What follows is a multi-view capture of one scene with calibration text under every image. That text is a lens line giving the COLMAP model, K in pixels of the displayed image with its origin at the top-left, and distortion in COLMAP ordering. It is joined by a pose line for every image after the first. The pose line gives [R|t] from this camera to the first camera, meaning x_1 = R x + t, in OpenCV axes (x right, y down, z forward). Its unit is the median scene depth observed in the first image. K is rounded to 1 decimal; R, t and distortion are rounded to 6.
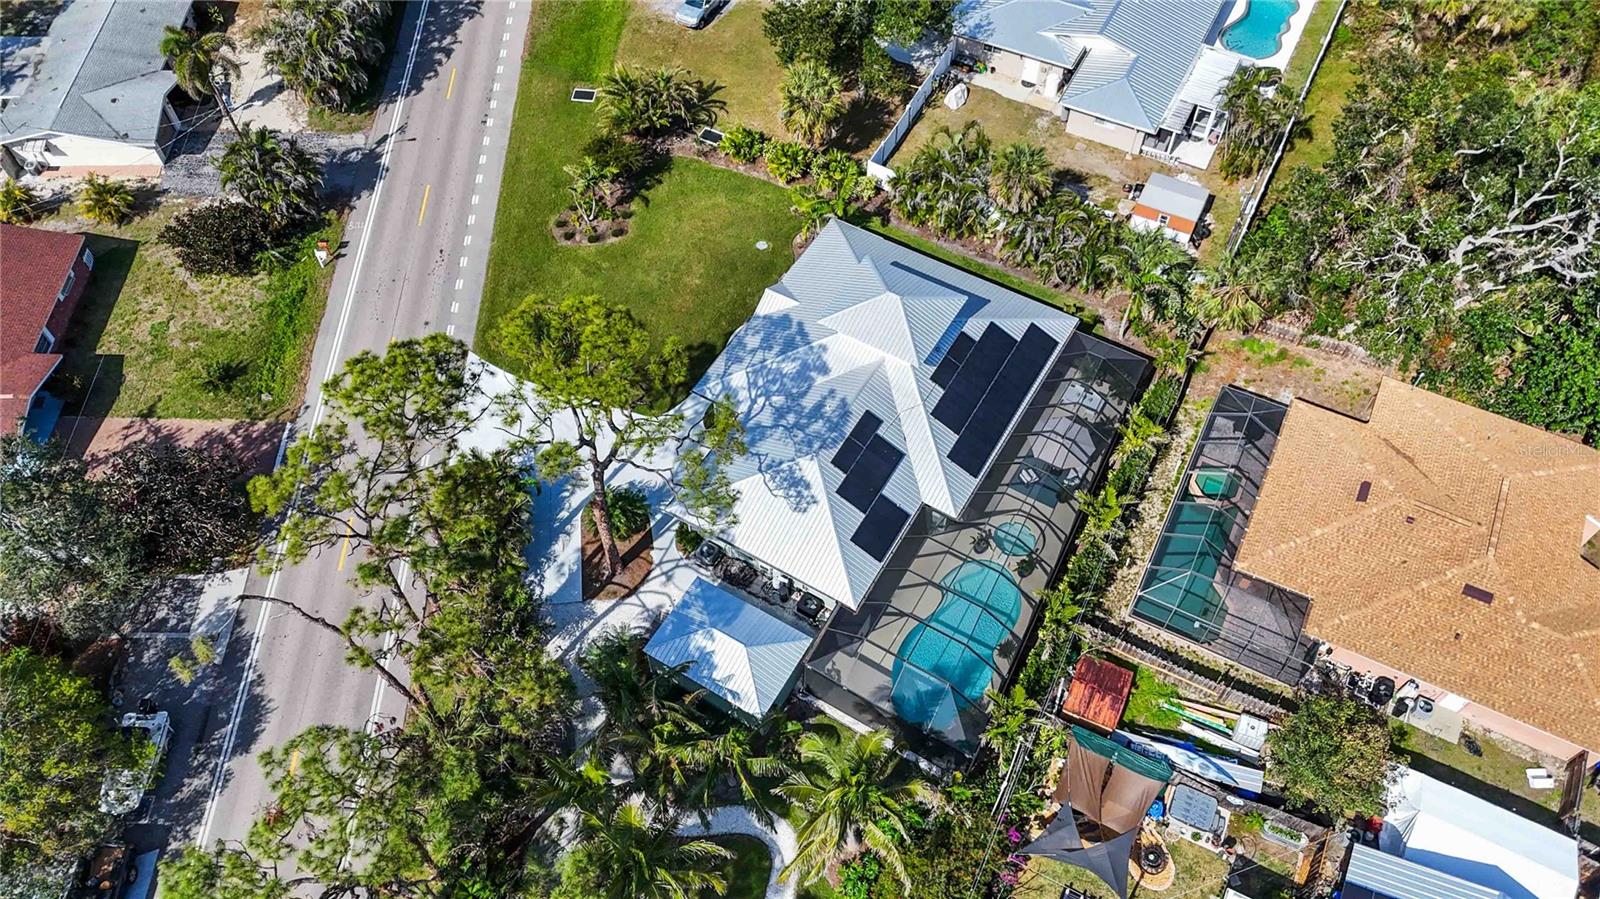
lens RADIAL K [[1186.8, 0, 801.7], [0, 1186.8, 452.7], [0, 0, 1]] dist [0.055620, -0.053489]
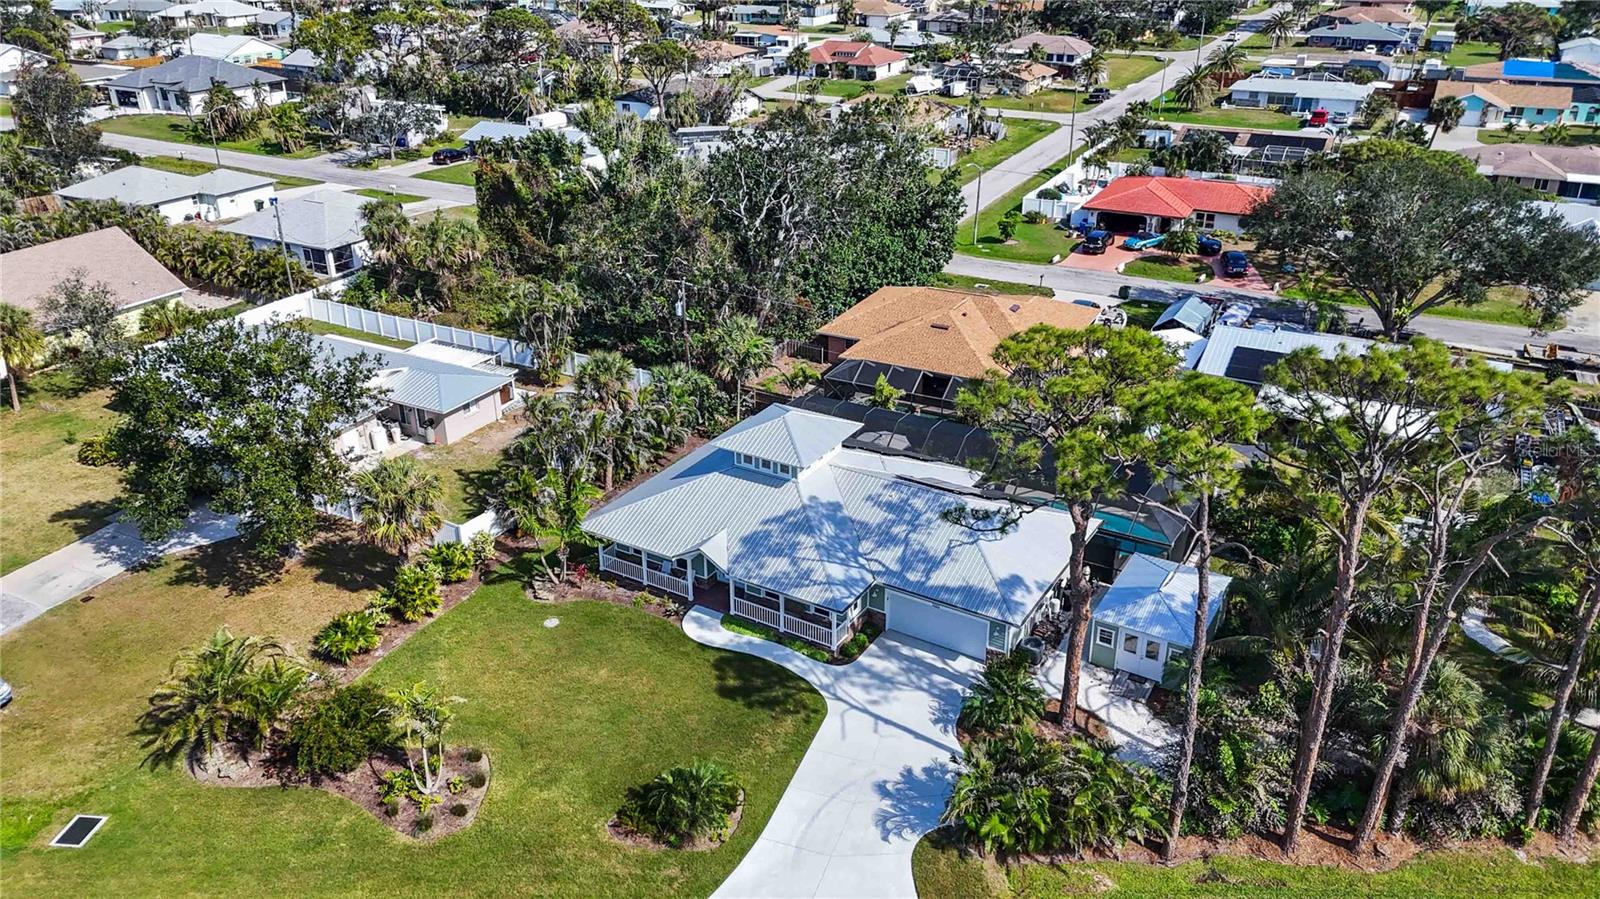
lens RADIAL K [[1186.8, 0, 795.8], [0, 1186.8, 435.9], [0, 0, 1]] dist [0.055620, -0.053489]
pose [[0.008978, -0.415175, 0.909697, -0.800390], [0.822219, 0.520816, 0.229580, -0.336451], [-0.569101, 0.745909, 0.346040, 0.665035]]
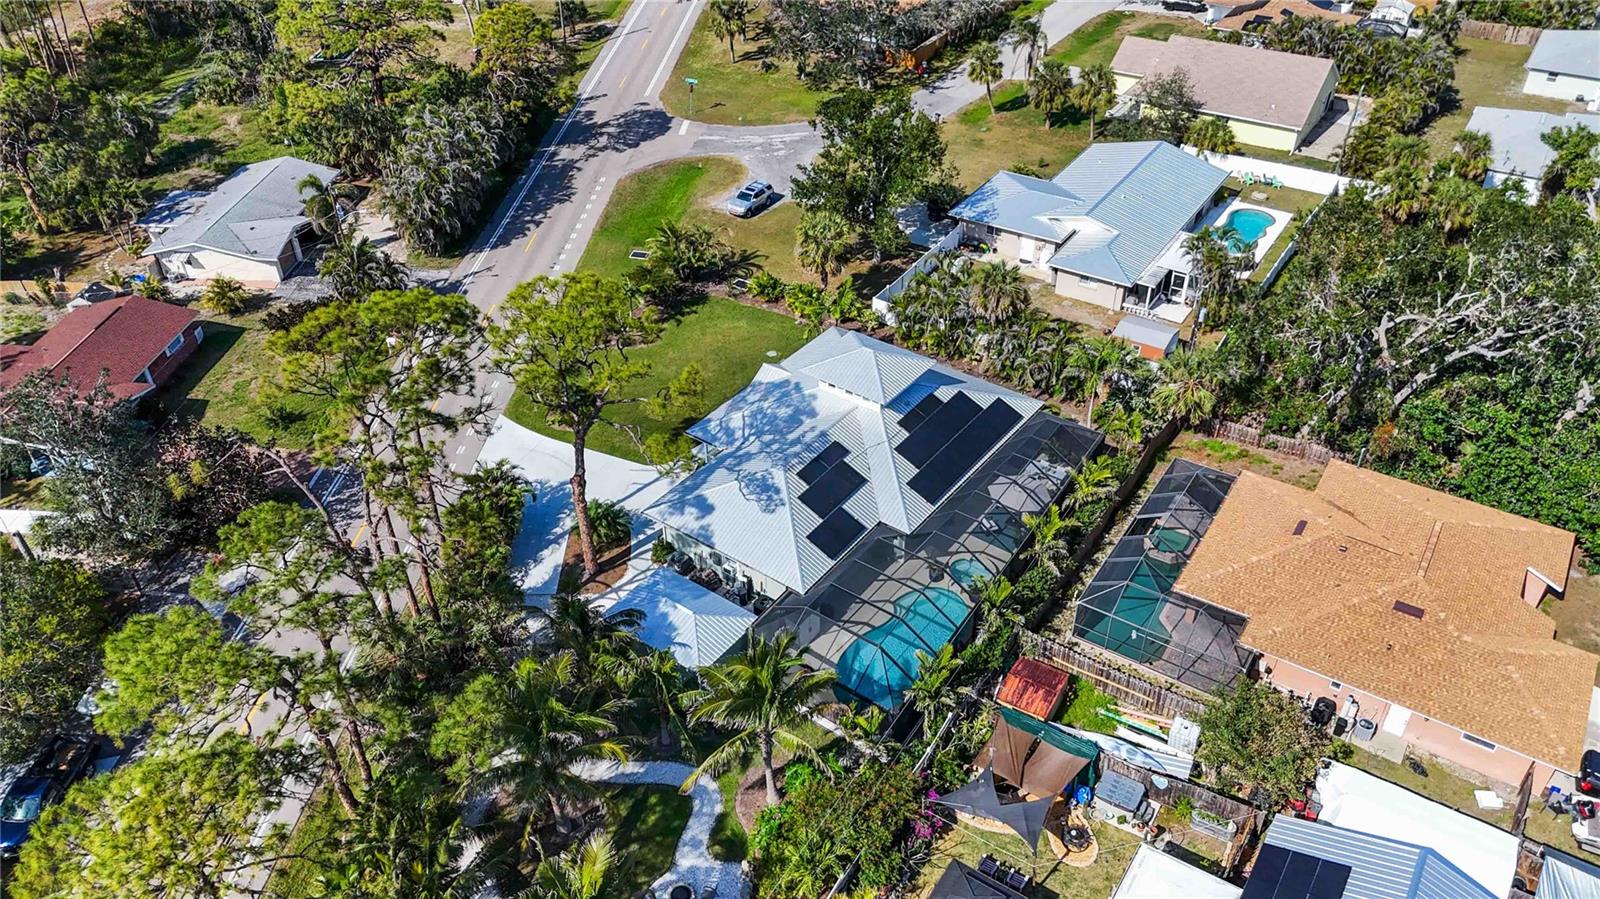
lens RADIAL K [[1186.8, 0, 801.5], [0, 1186.8, 450.5], [0, 0, 1]] dist [0.055620, -0.053489]
pose [[0.994440, 0.054597, -0.090047, 0.119789], [-0.080268, 0.946498, -0.312566, 0.309808], [0.068164, 0.318056, 0.945618, -0.035422]]
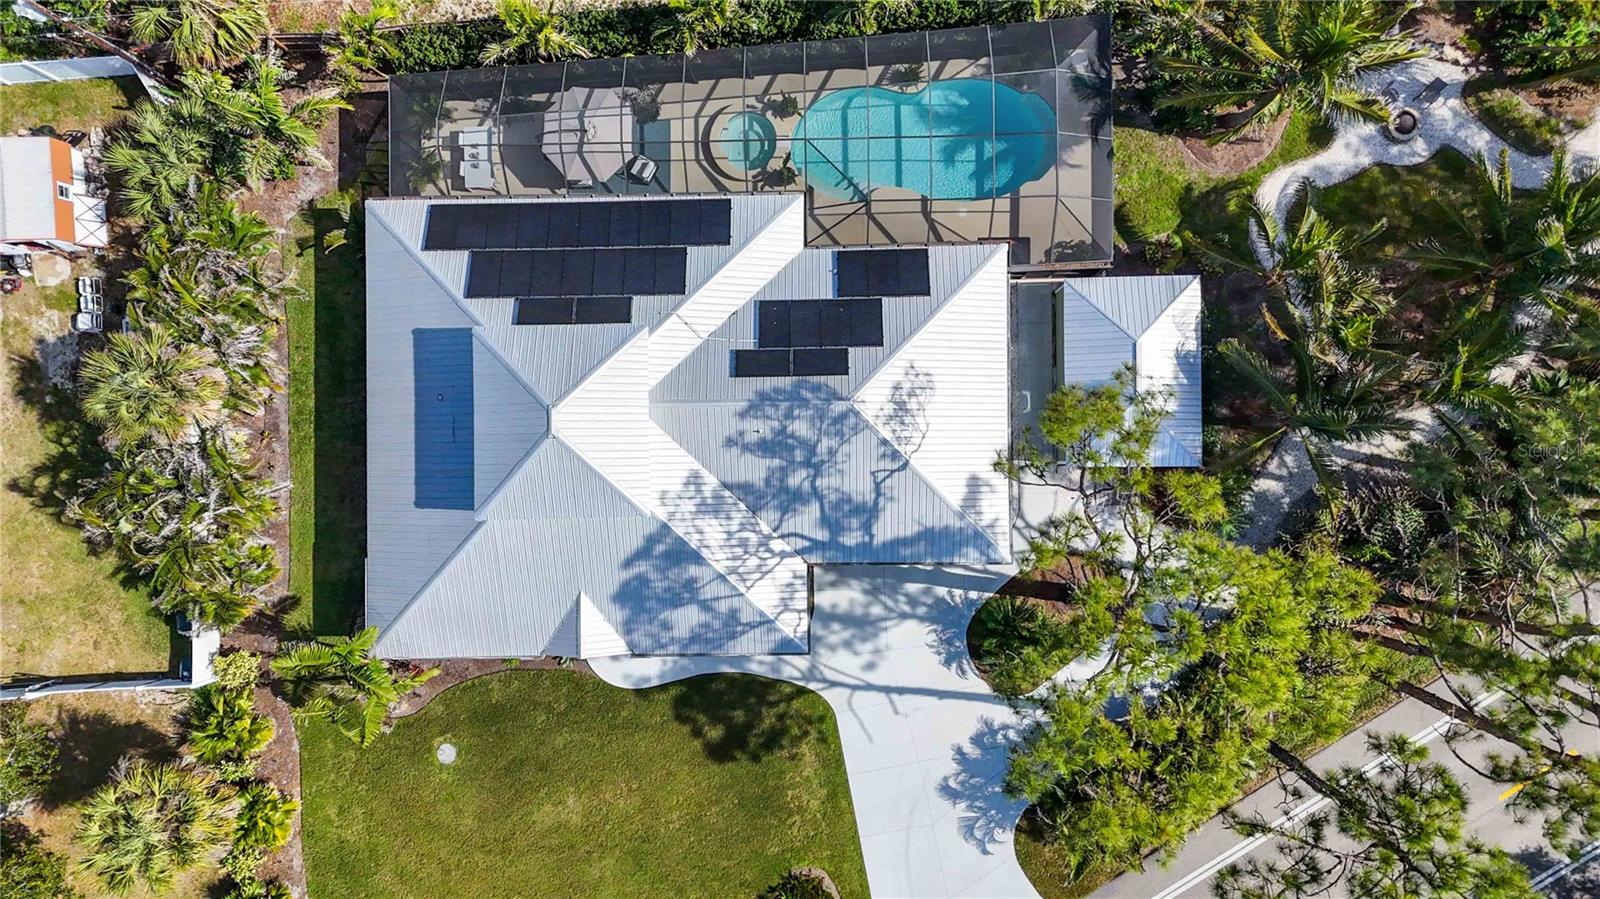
lens RADIAL K [[1186.8, 0, 792.8], [0, 1186.8, 450.2], [0, 0, 1]] dist [0.055620, -0.053489]
pose [[-0.520638, -0.852999, 0.036450, -0.018611], [0.718224, -0.414495, 0.558881, -0.381425], [-0.461617, 0.317154, 0.828447, 0.451545]]
